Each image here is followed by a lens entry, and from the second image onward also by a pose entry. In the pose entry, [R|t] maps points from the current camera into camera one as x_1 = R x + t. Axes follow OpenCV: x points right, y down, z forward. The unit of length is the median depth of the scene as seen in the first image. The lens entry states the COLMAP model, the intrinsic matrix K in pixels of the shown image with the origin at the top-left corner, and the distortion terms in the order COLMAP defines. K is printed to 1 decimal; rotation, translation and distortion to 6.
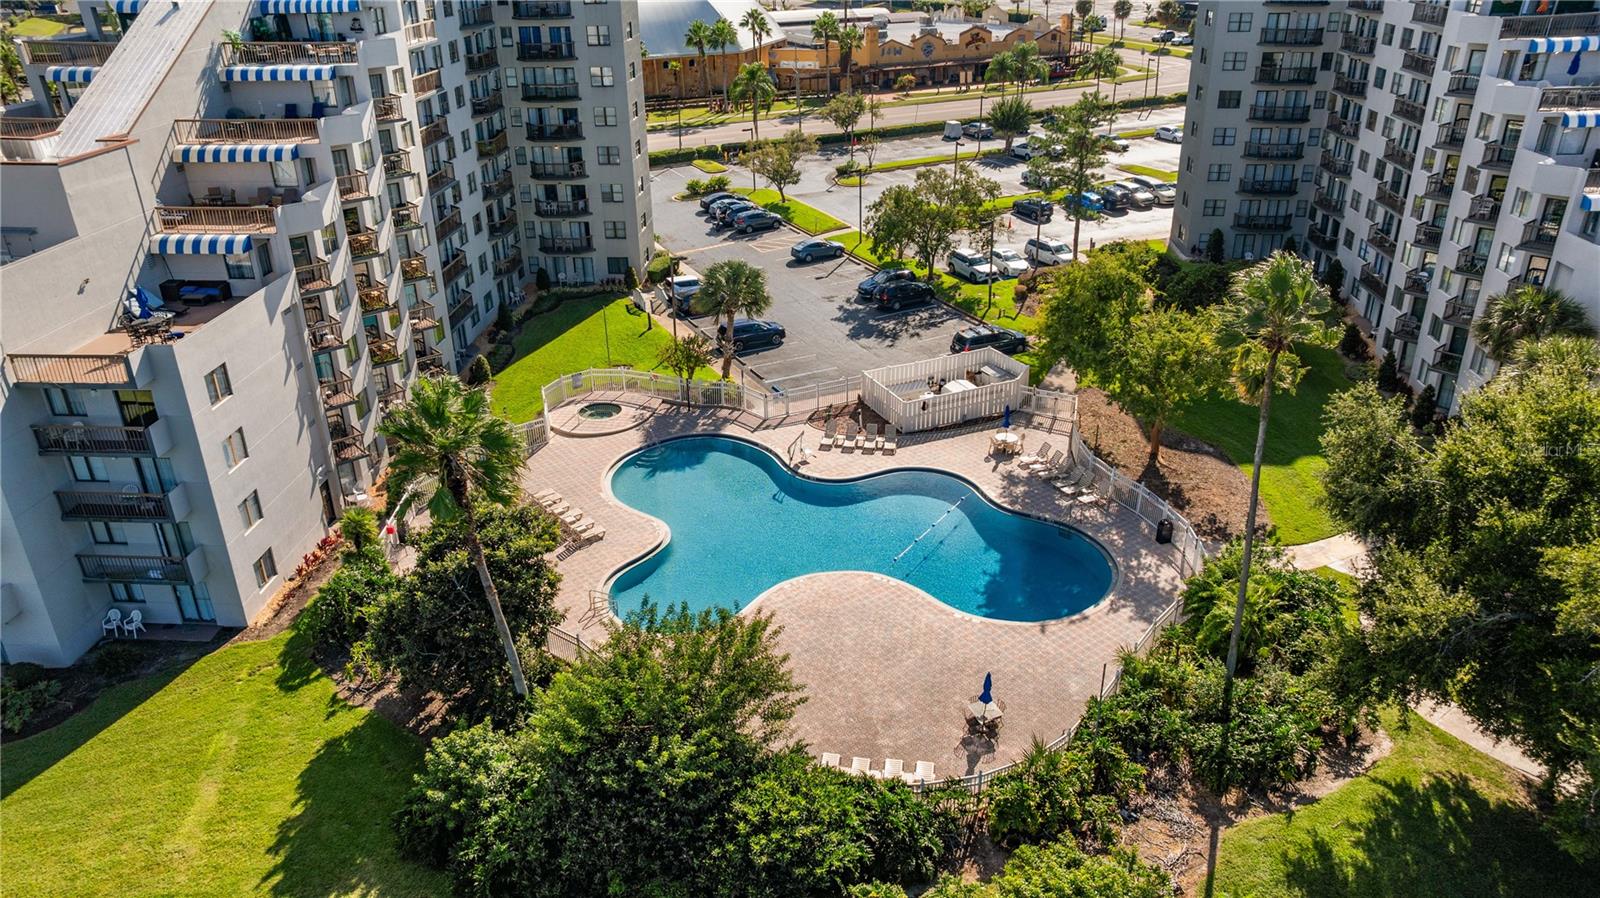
lens RADIAL K [[1122.6, 0, 803.5], [0, 1122.6, 452.8], [0, 0, 1]] dist [-0.044887, 0.064638]
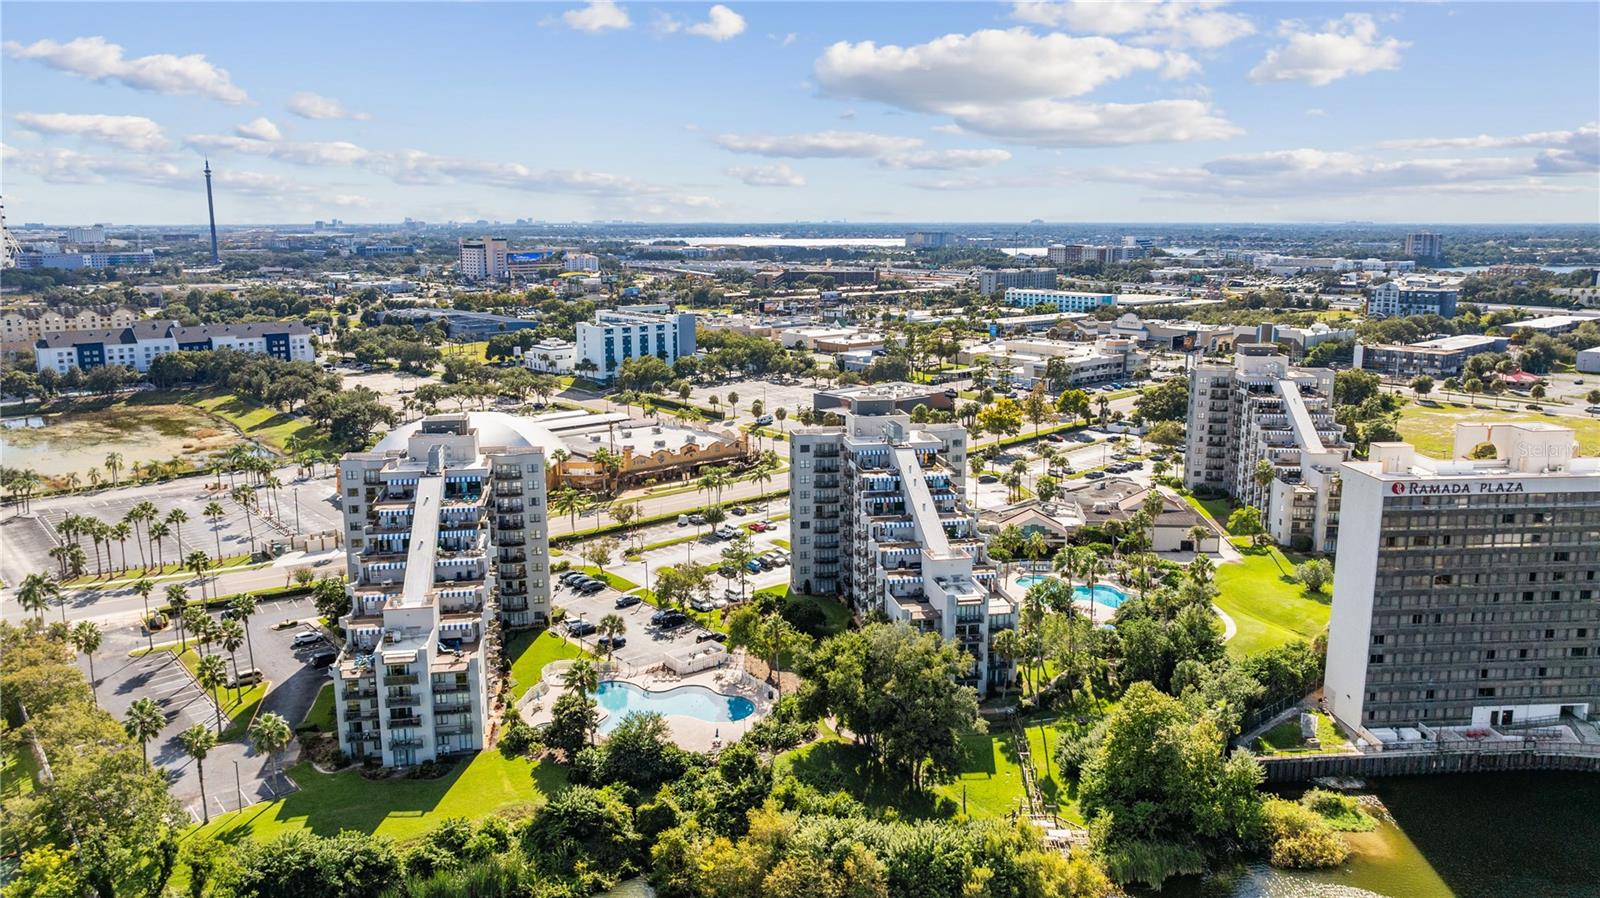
lens RADIAL K [[1153.8, 0, 800.0], [0, 1153.8, 449.0], [0, 0, 1]] dist [-0.014216, 0.007152]
pose [[0.969423, -0.037796, 0.242469, -0.223646], [0.098932, 0.964409, -0.245210, 0.129775], [-0.224571, 0.261700, 0.938659, -1.405015]]
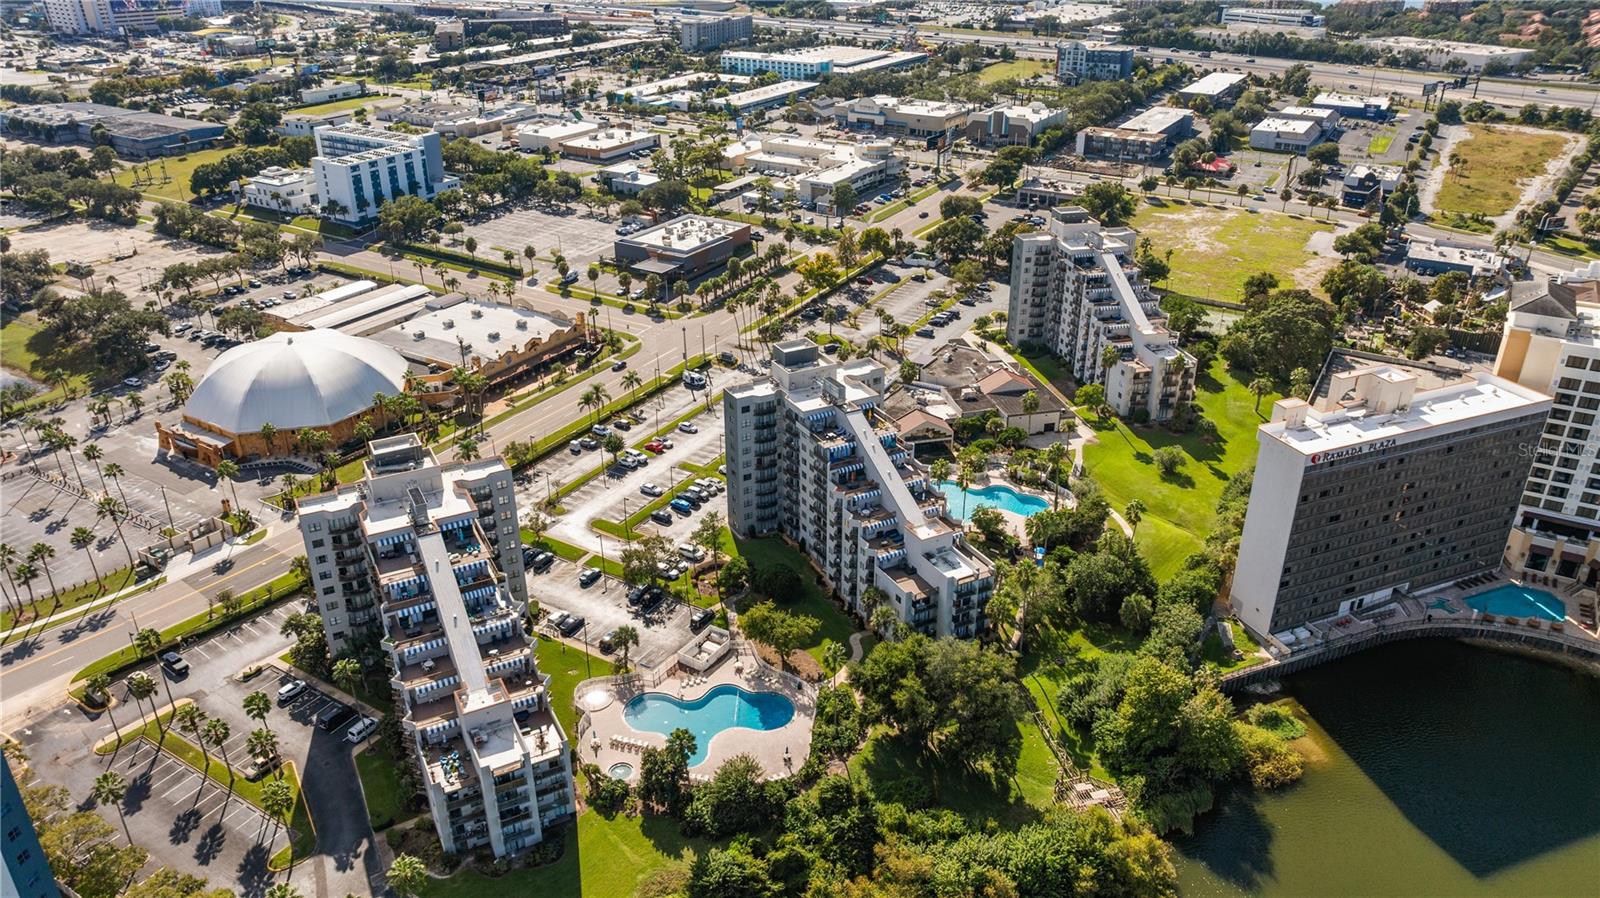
lens RADIAL K [[1124.2, 0, 806.7], [0, 1124.2, 438.2], [0, 0, 1]] dist [-0.020767, -0.005540]
pose [[0.846338, -0.222900, 0.483764, -0.733656], [0.228003, 0.972418, 0.049166, -0.528406], [-0.481380, 0.068689, 0.873817, -1.317264]]
